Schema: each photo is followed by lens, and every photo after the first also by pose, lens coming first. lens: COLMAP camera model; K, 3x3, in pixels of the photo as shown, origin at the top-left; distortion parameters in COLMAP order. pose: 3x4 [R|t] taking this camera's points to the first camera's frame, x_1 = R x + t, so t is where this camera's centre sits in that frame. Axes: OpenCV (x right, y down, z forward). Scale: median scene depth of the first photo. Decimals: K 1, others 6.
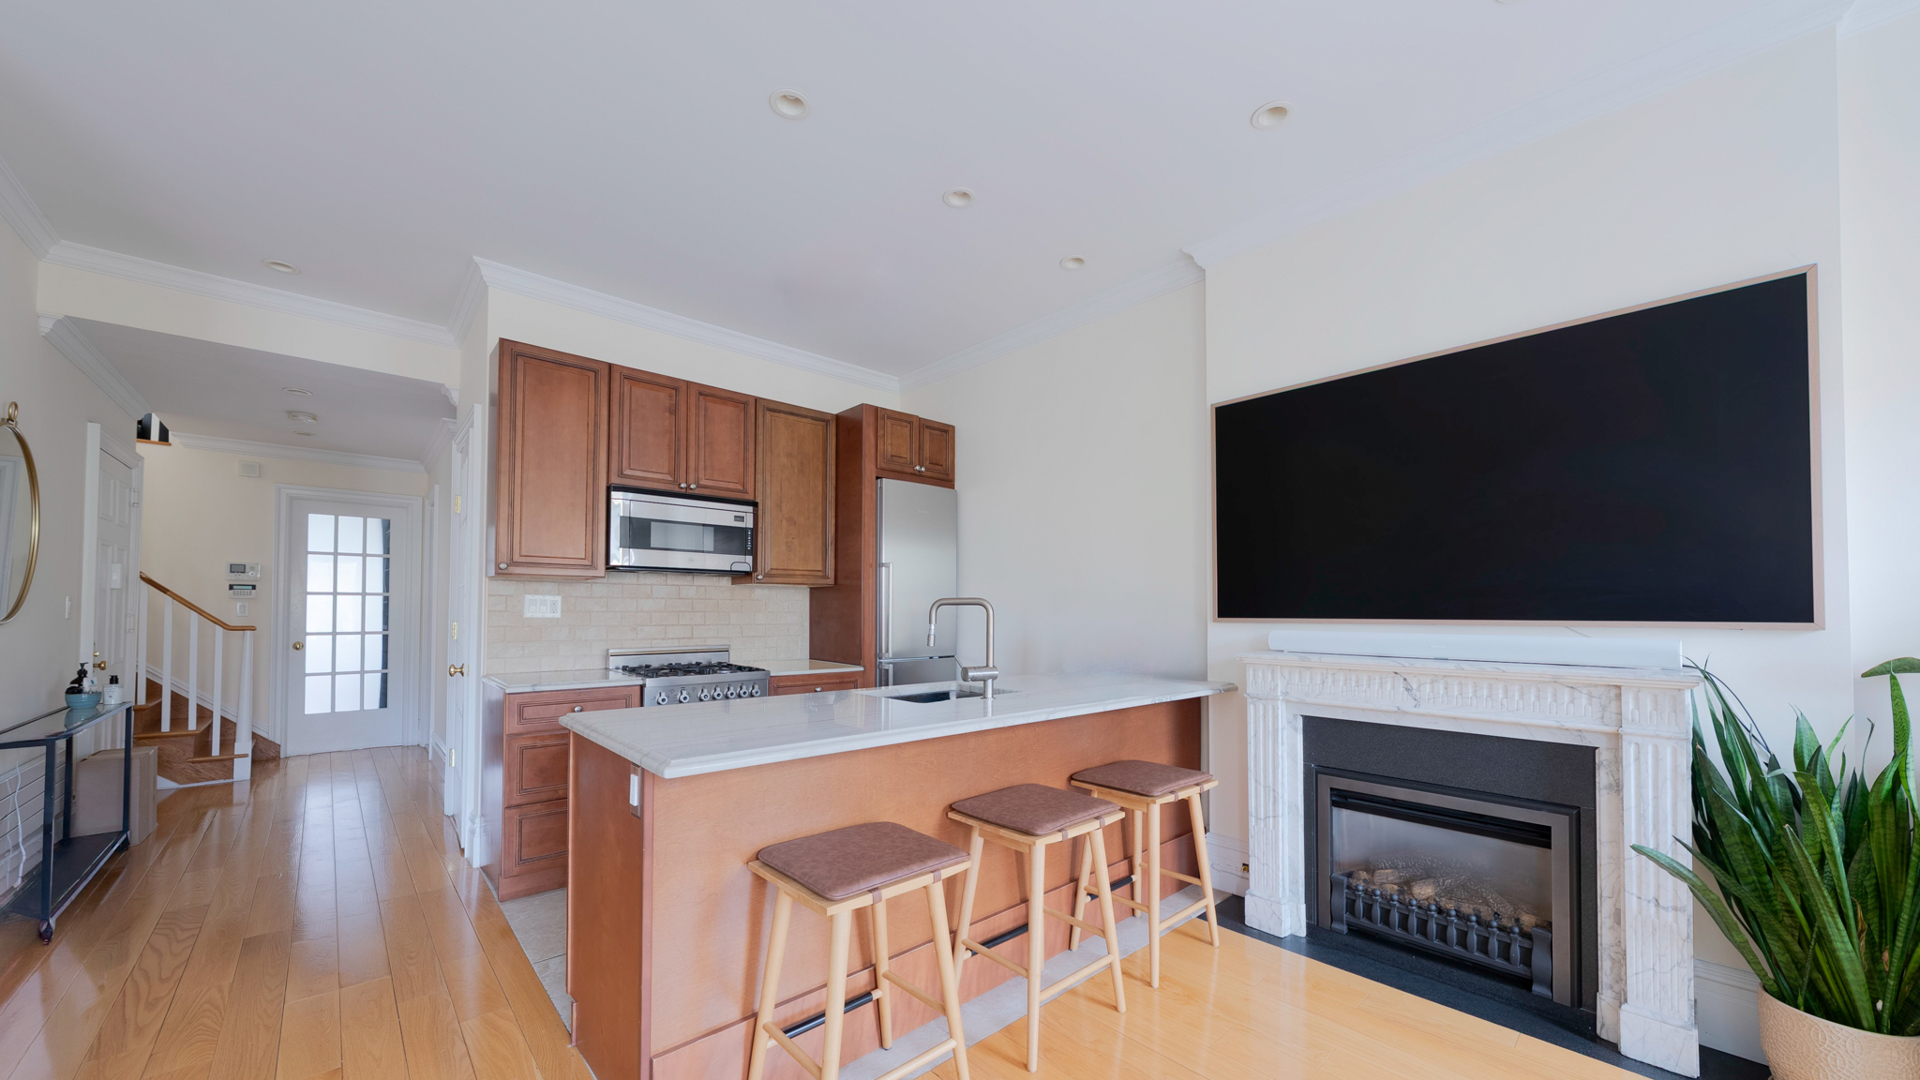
lens RADIAL K [[698.7, 0, 952.4], [0, 698.7, 552.9], [0, 0, 1]] dist [0.000584, 0.000116]
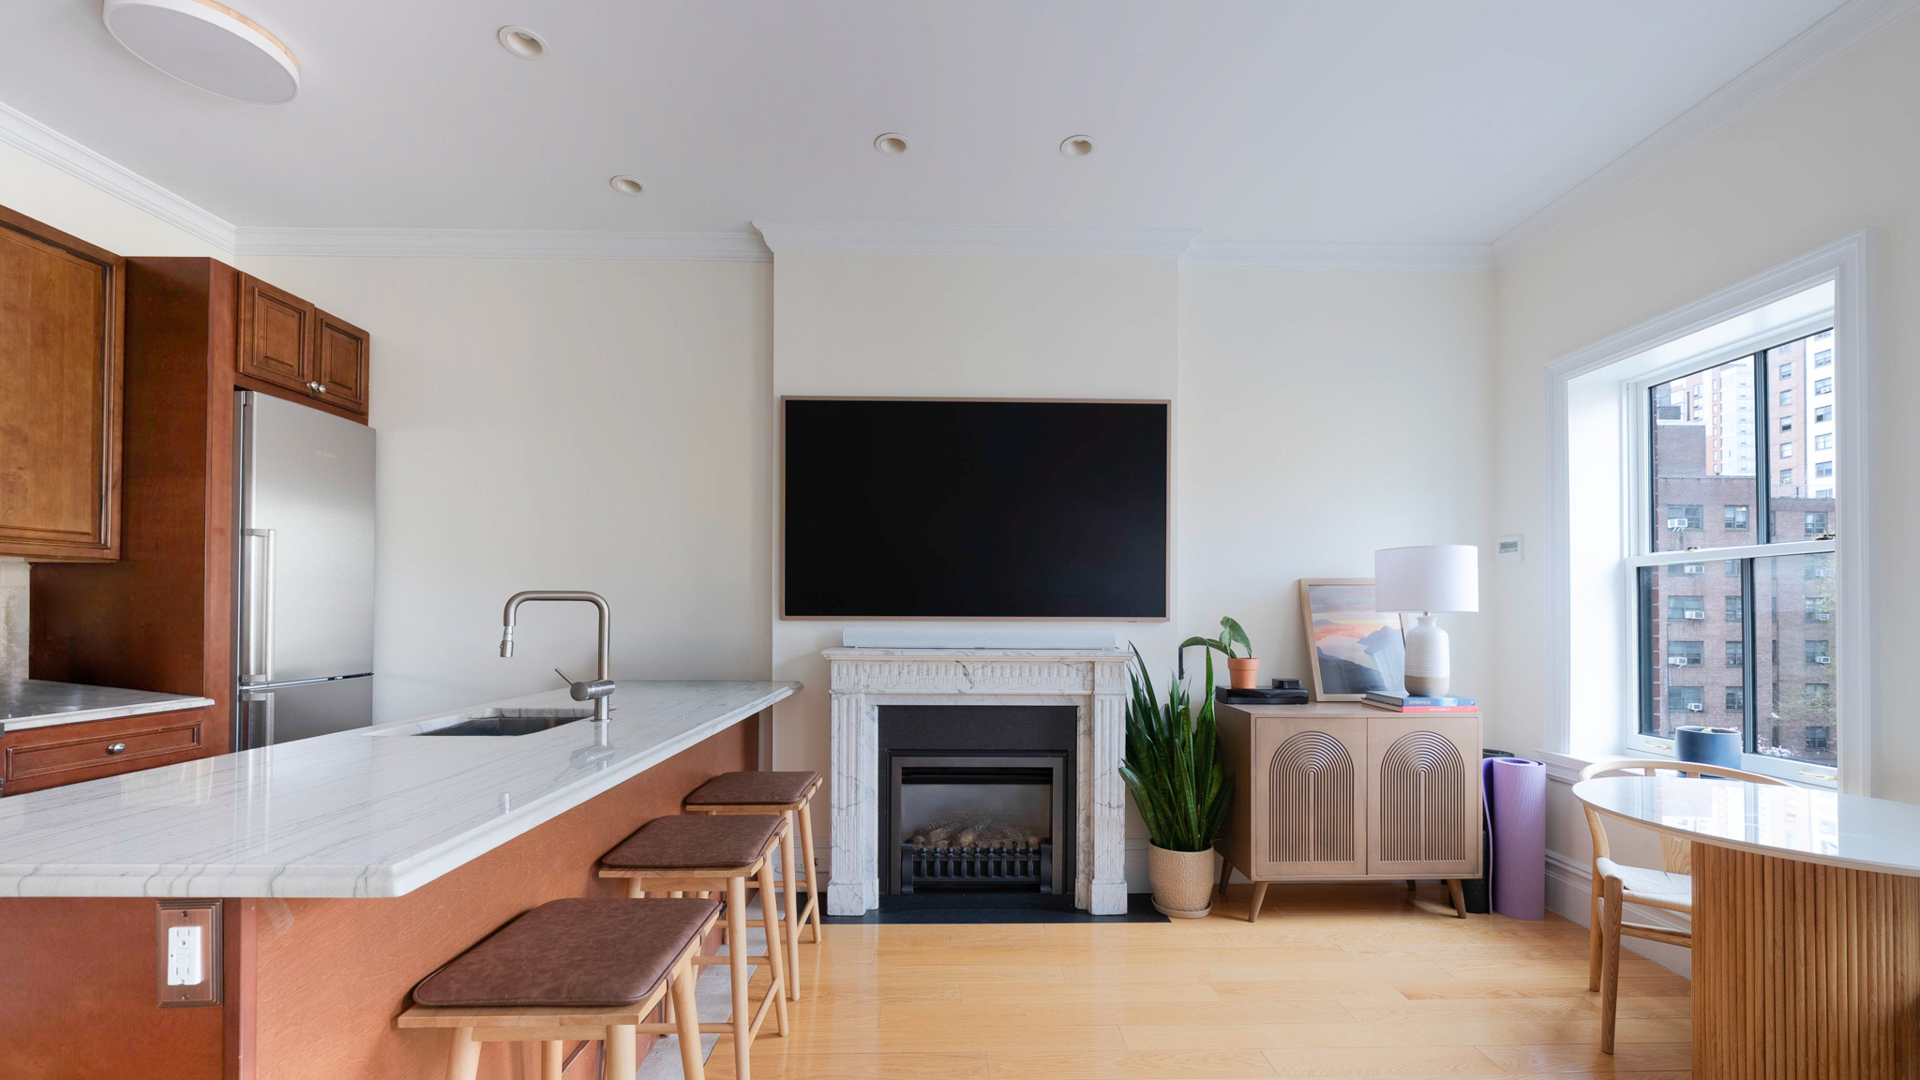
lens RADIAL K [[773.9, 0, 966.4], [0, 773.9, 549.2], [0, 0, 1]] dist [0.007510, 0.000250]
pose [[0.650277, 0.059751, 0.757343, -0.350630], [-0.066897, 0.997533, -0.021262, 0.007309], [-0.756746, -0.036838, 0.652671, 0.126961]]
